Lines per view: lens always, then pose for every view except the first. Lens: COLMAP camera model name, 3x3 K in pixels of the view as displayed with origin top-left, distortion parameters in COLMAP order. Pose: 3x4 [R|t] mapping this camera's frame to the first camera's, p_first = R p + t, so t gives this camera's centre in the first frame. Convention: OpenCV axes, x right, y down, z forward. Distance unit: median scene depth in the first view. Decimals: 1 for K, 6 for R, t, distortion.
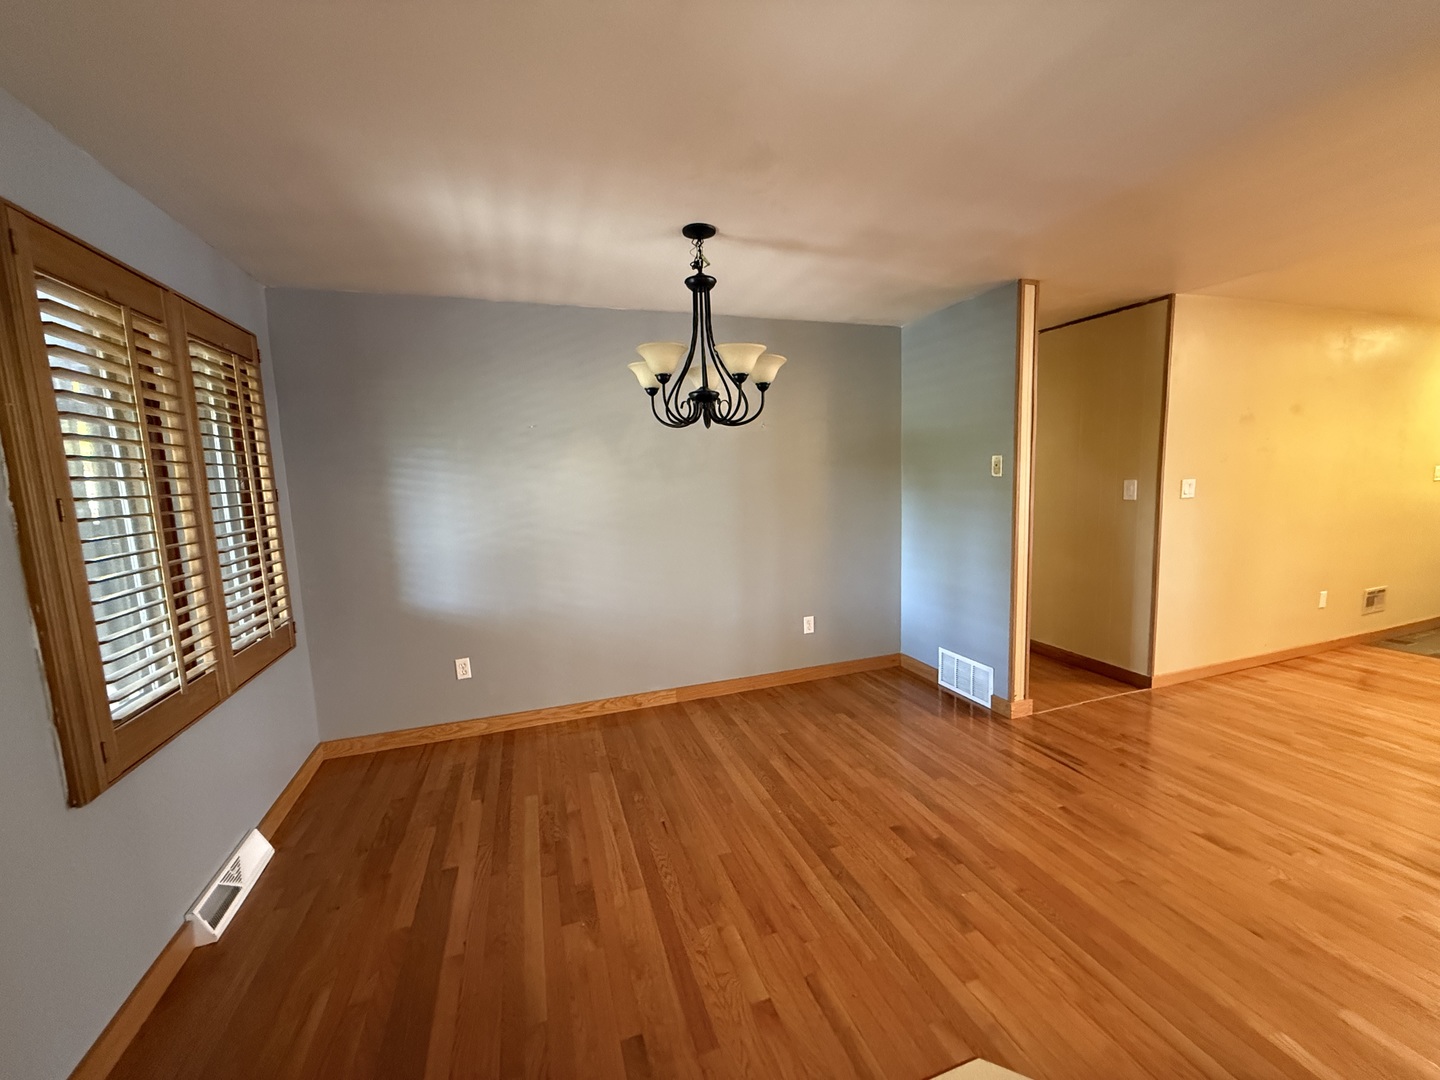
lens RADIAL K [[574.8, 0, 716.7], [0, 574.8, 546.0], [0, 0, 1]] dist [-0.002269, -0.000010]
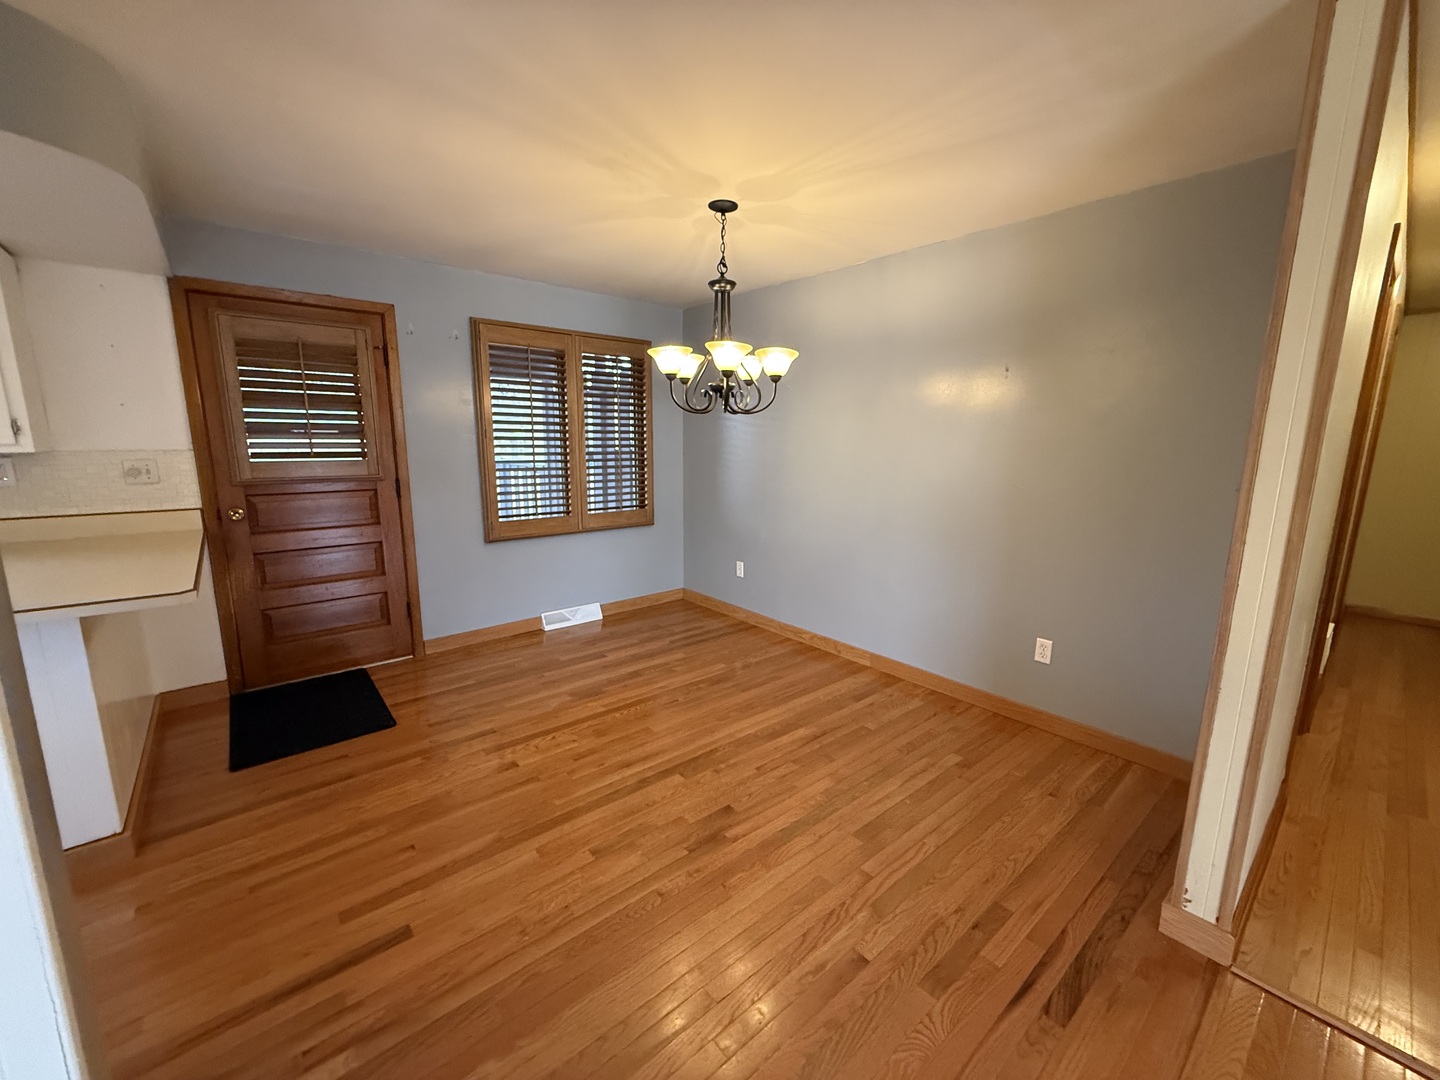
lens RADIAL K [[574.8, 0, 710.1], [0, 574.8, 537.9], [0, 0, 1]] dist [-0.002269, -0.000010]
pose [[0.353802, 0.201167, -0.913431, 0.906247], [-0.130422, 0.977667, 0.164797, -0.091023], [0.926183, 0.060826, 0.372137, 0.482748]]
